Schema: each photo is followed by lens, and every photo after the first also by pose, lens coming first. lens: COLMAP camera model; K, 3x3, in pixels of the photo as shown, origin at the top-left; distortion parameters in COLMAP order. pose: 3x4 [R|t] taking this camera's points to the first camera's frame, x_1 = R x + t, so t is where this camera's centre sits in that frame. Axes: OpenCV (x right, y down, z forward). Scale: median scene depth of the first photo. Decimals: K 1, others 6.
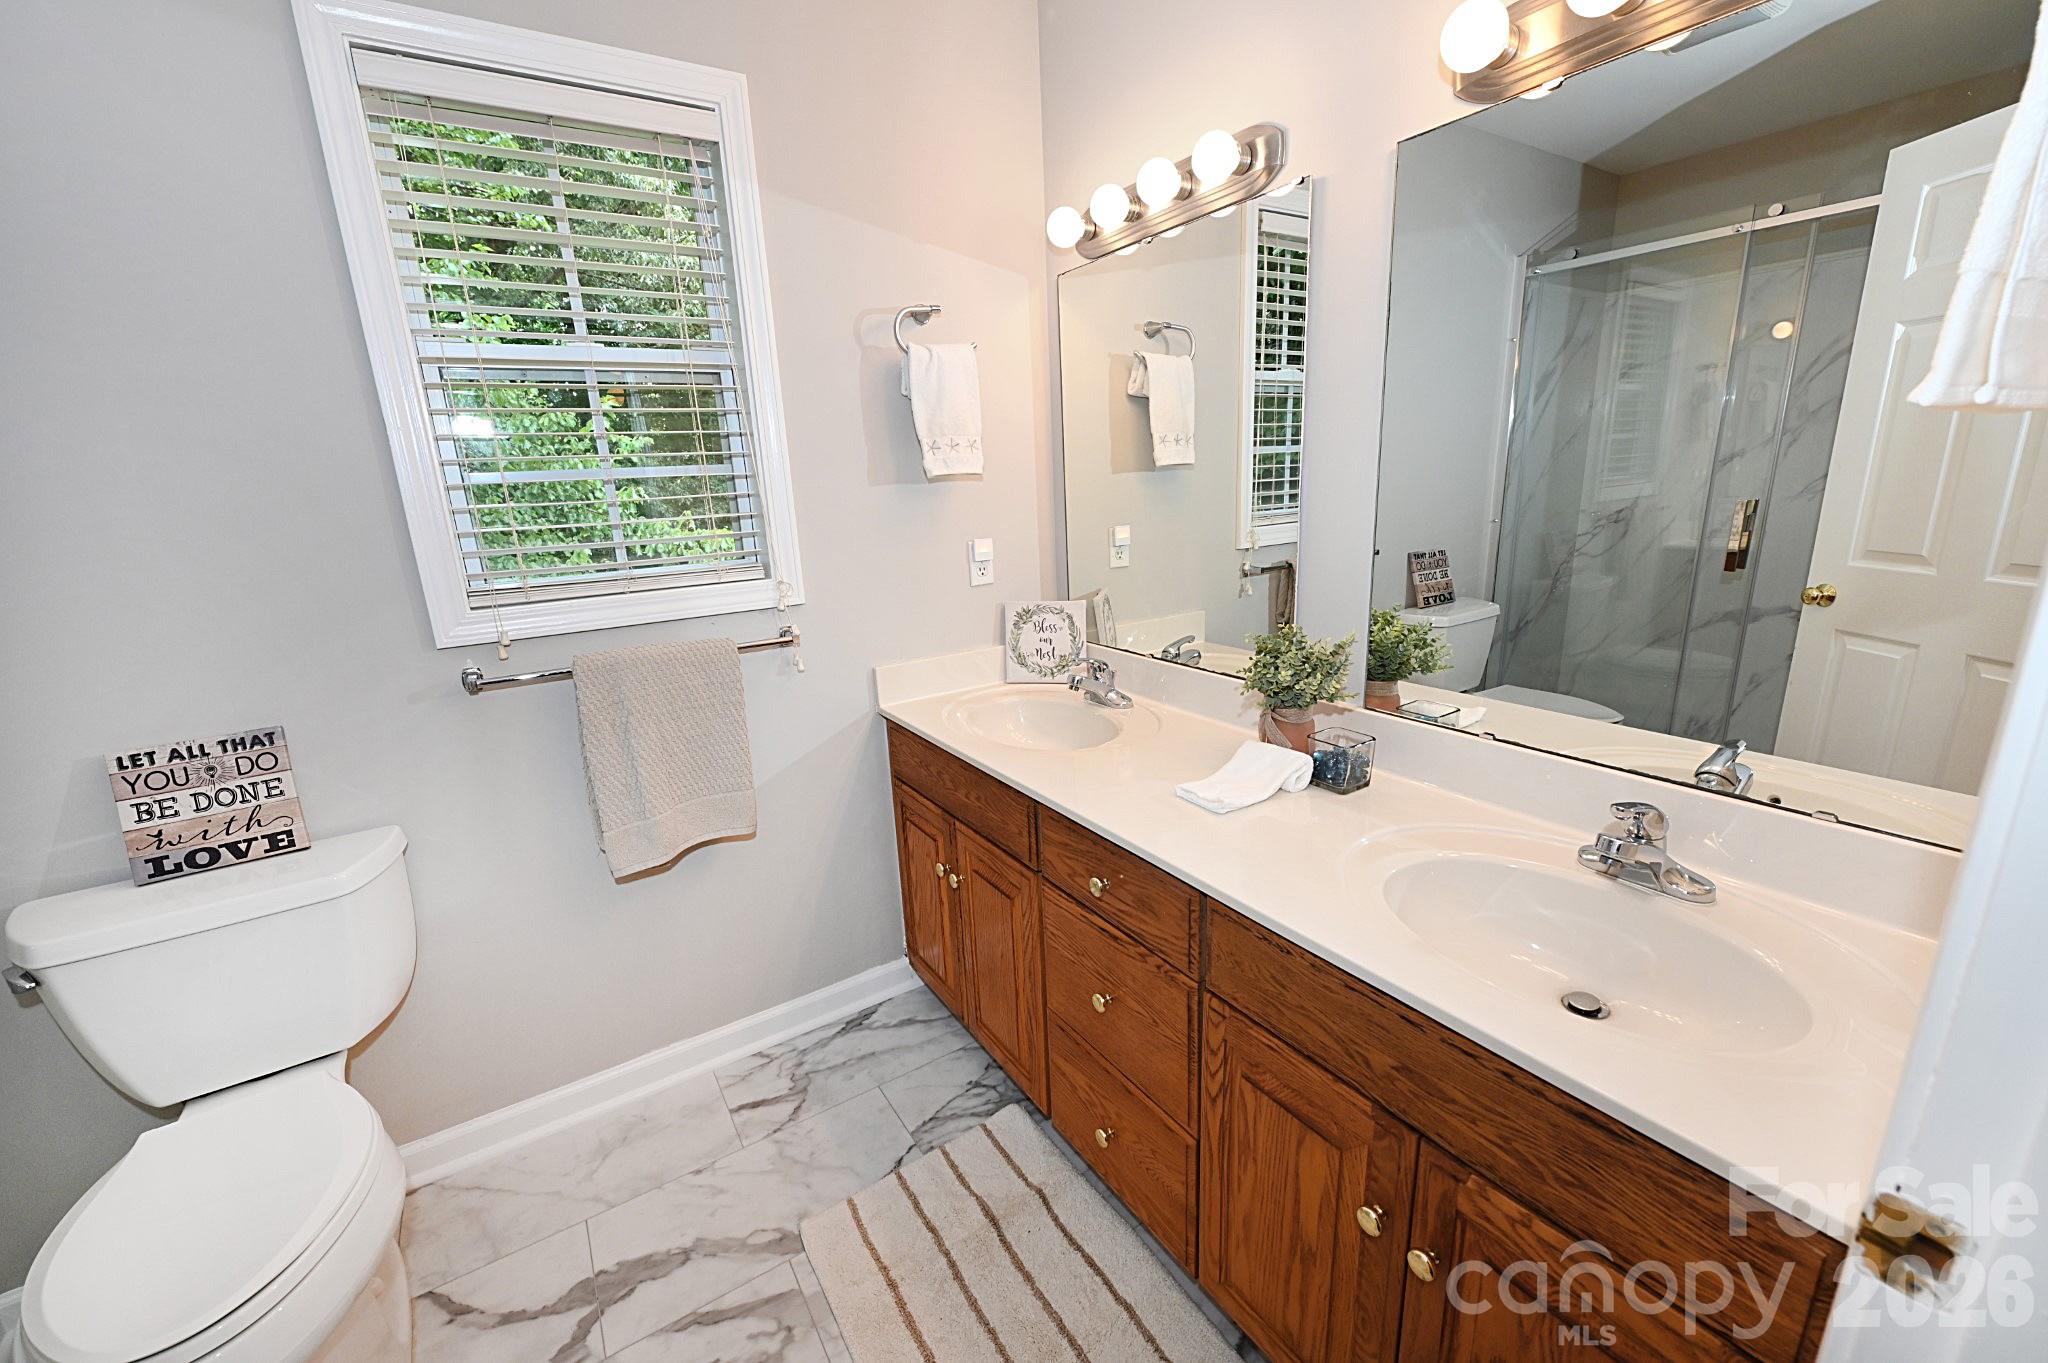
lens RADIAL K [[805.1, 0, 1020.4], [0, 805.1, 687.8], [0, 0, 1]] dist [-0.008166, -0.001056]
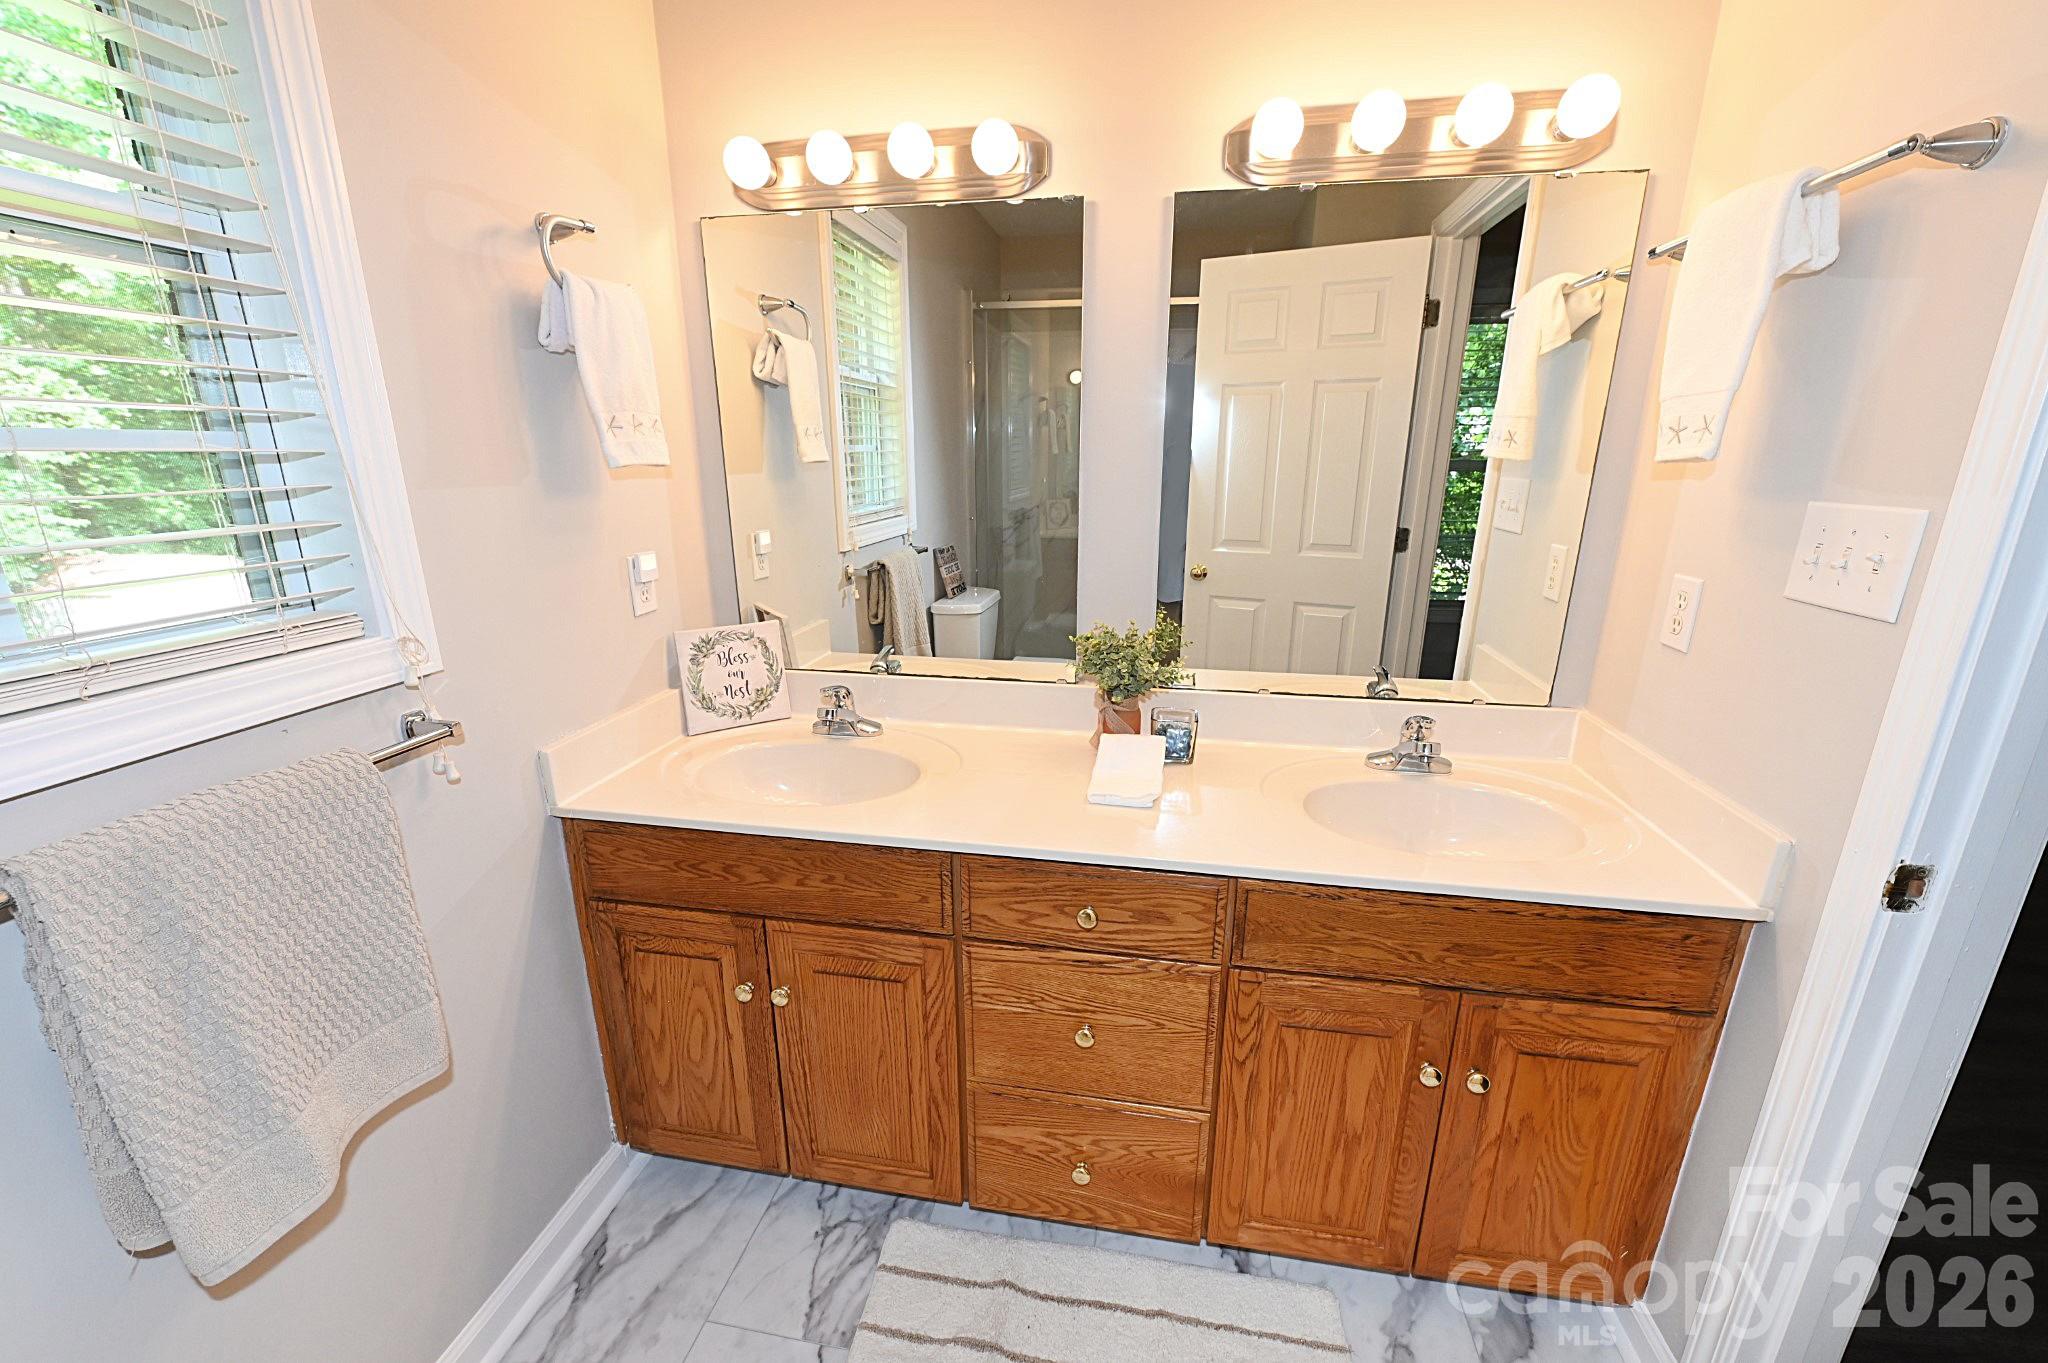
lens RADIAL K [[805.1, 0, 1018.7], [0, 805.1, 686.6], [0, 0, 1]] dist [-0.008166, -0.001056]
pose [[0.681085, -0.157466, 0.715072, -0.400752], [0.156266, 0.985361, 0.068148, -0.064458], [-0.715335, 0.065327, 0.695721, 0.265261]]
